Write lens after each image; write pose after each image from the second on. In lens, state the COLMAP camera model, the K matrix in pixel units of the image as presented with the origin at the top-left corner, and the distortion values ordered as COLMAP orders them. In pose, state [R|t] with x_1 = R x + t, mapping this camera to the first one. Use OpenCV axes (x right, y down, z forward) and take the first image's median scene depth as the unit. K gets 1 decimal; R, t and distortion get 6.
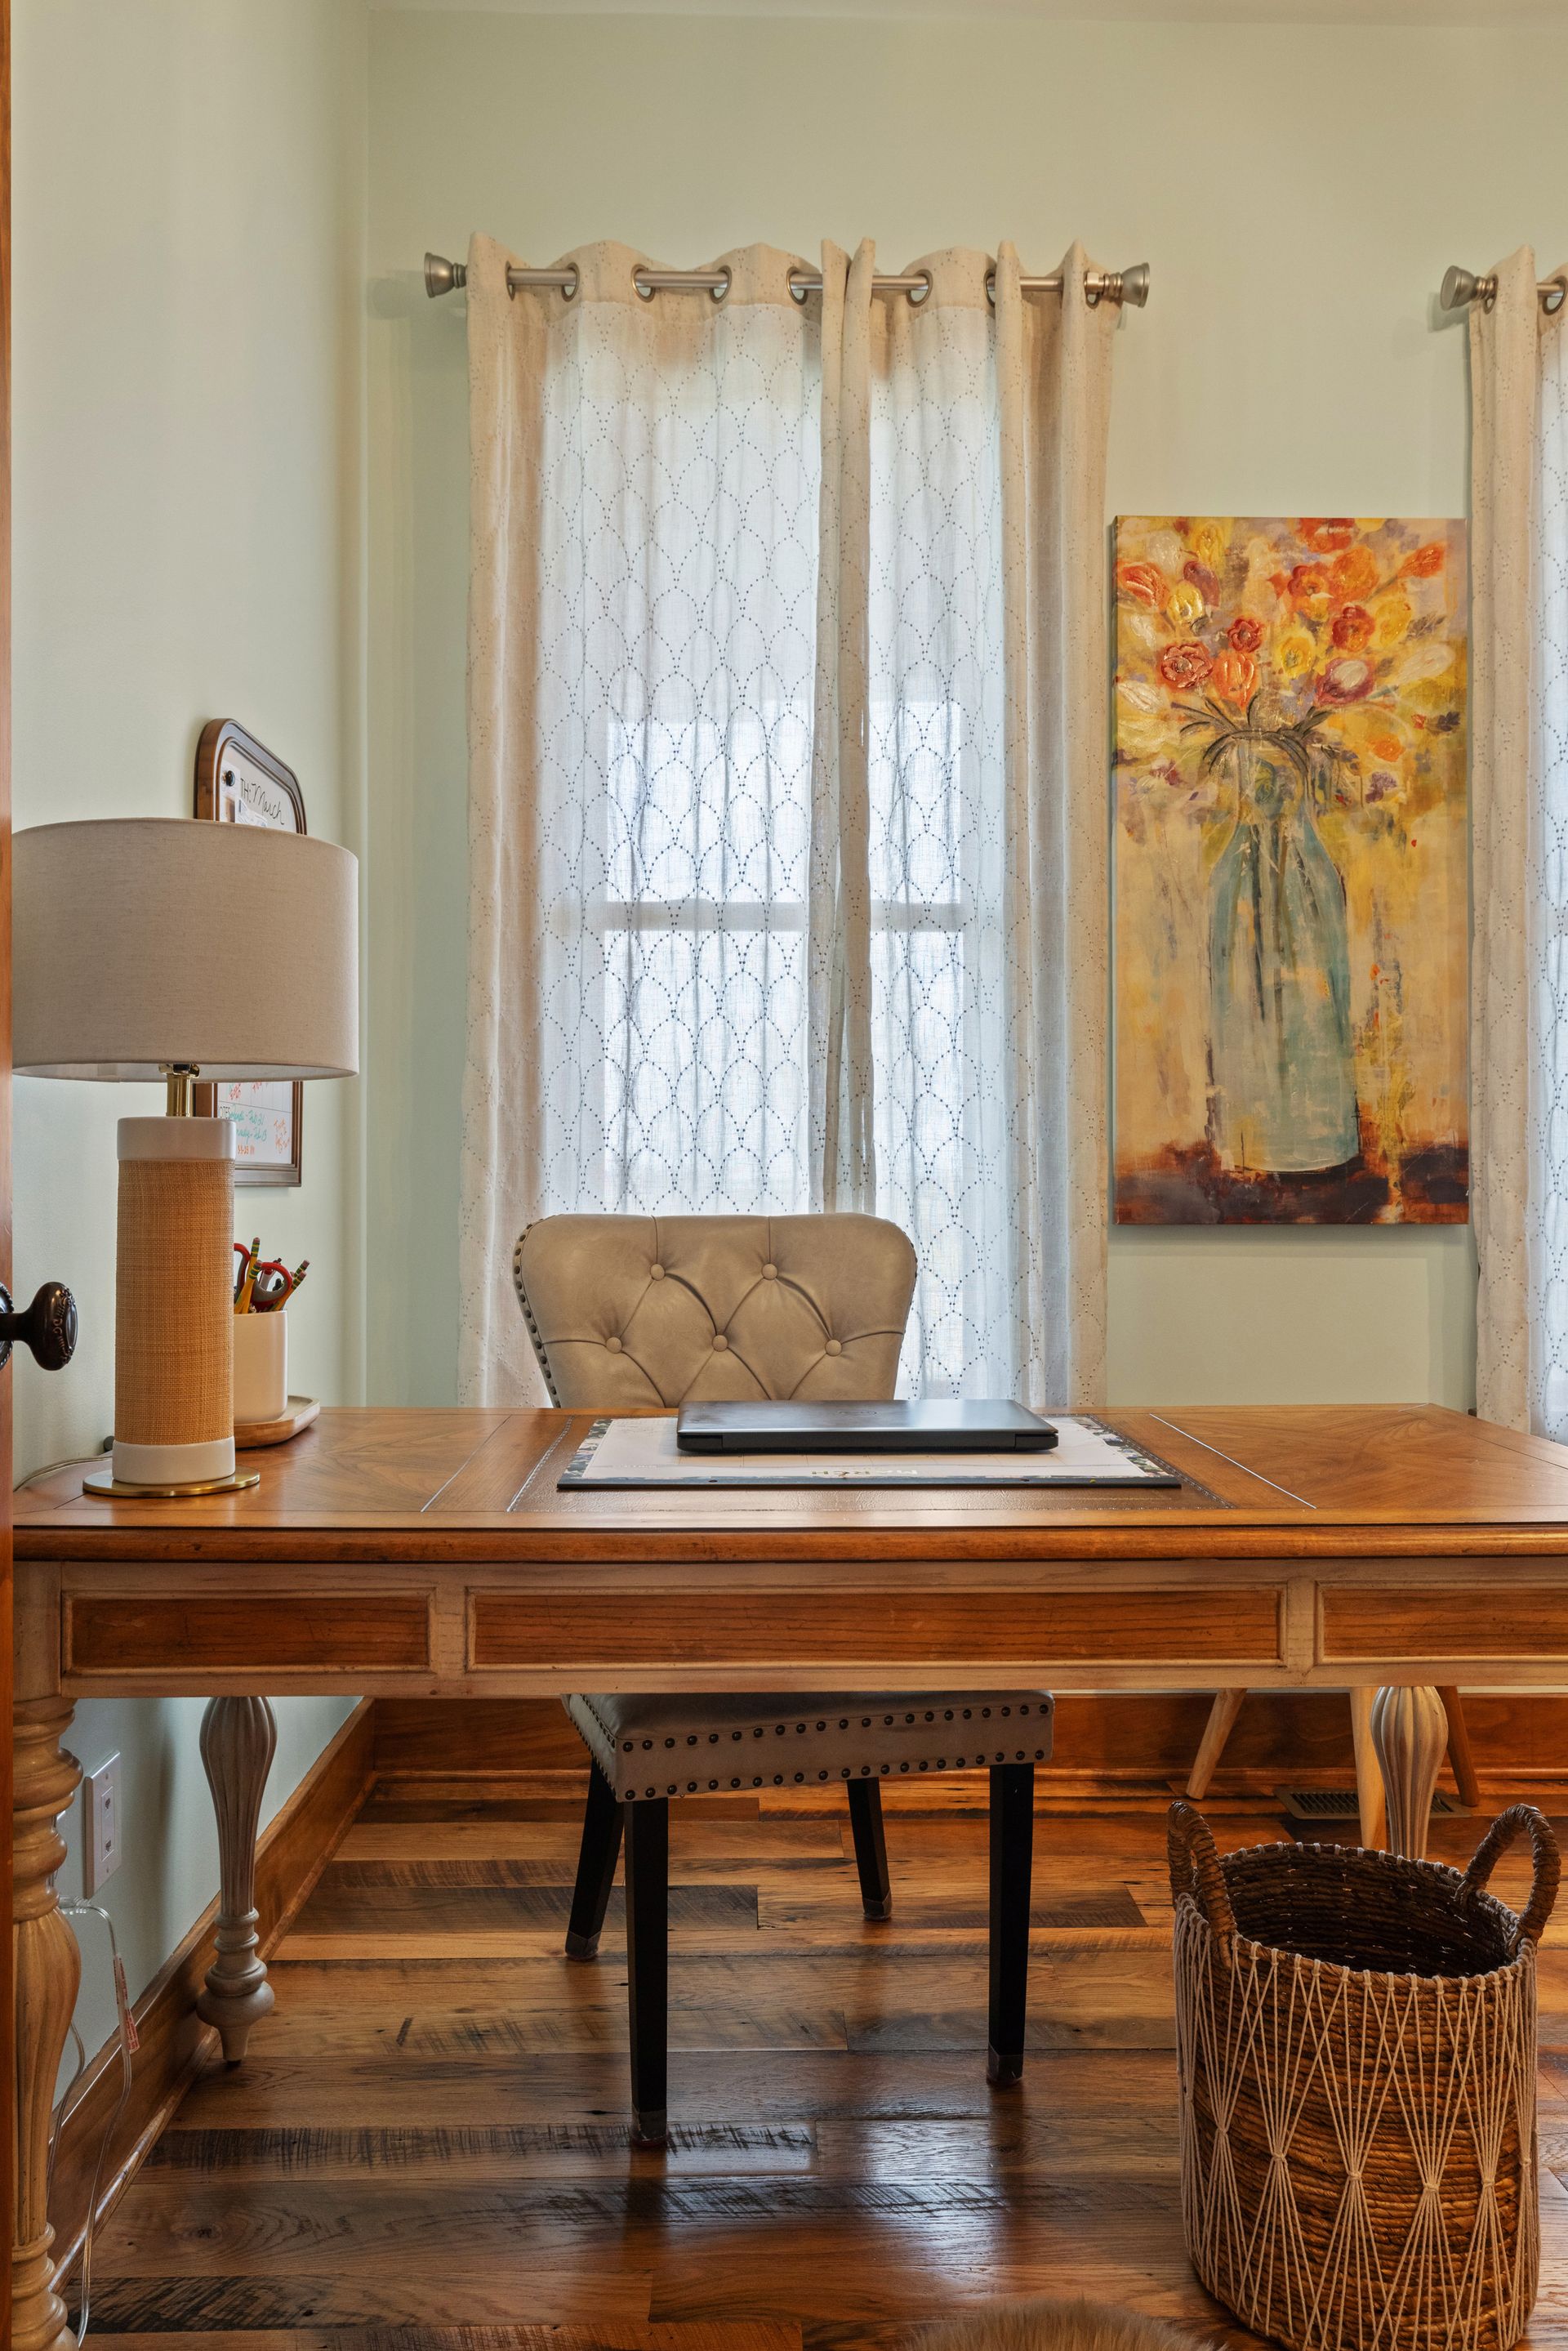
lens RADIAL K [[1722.4, 0, 787.3], [0, 1722.4, 1173.8], [0, 0, 1]] dist [0.008148, -0.002437]
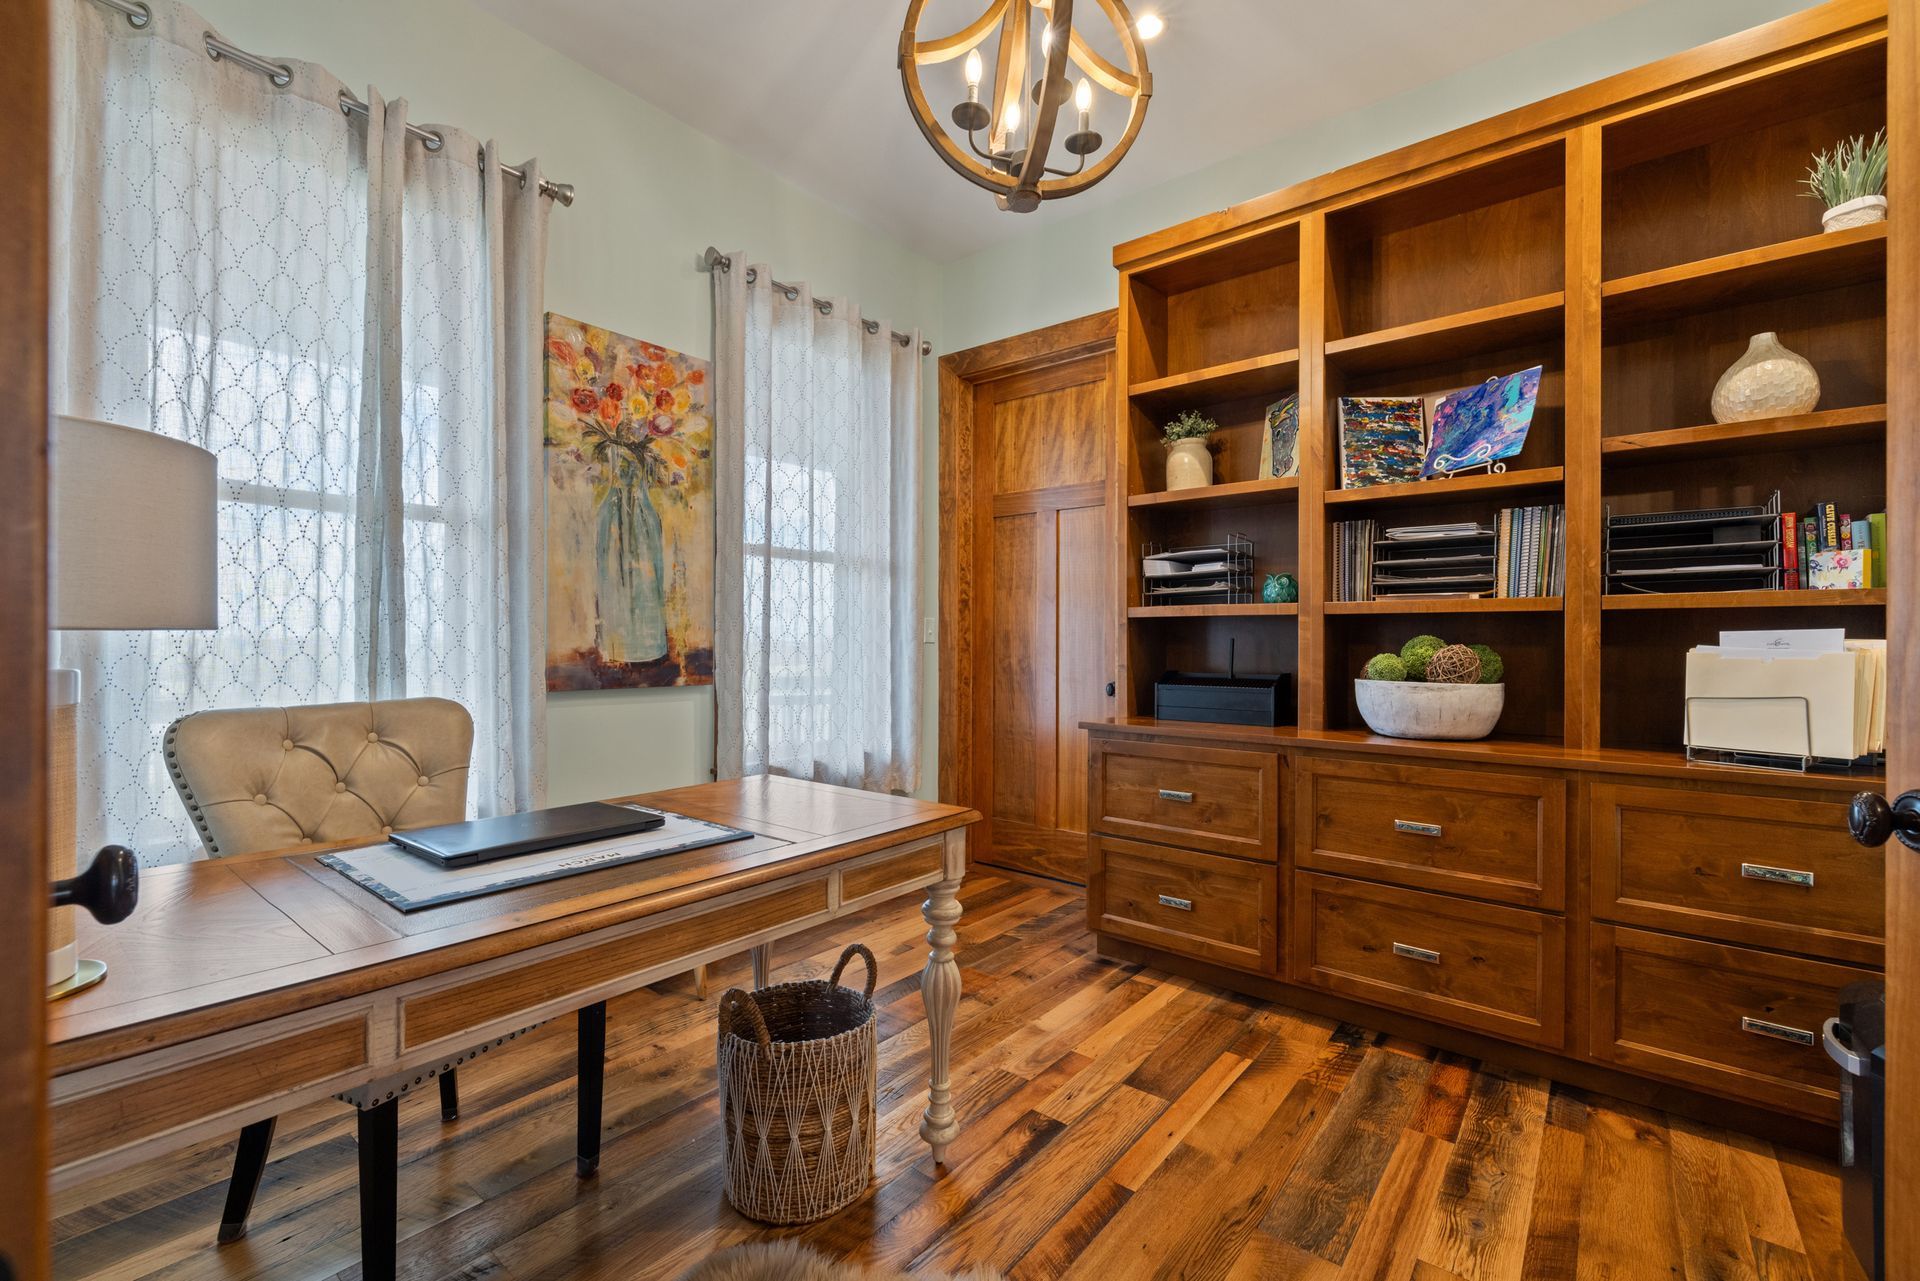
lens RADIAL K [[809.2, 0, 953.9], [0, 809.2, 640.0], [0, 0, 1]] dist [-0.000249, 0.000473]
pose [[0.655443, 0.004415, 0.755232, -0.184911], [-0.005409, 0.999985, -0.001152, -0.028671], [-0.755225, -0.003330, 0.655457, 0.097388]]
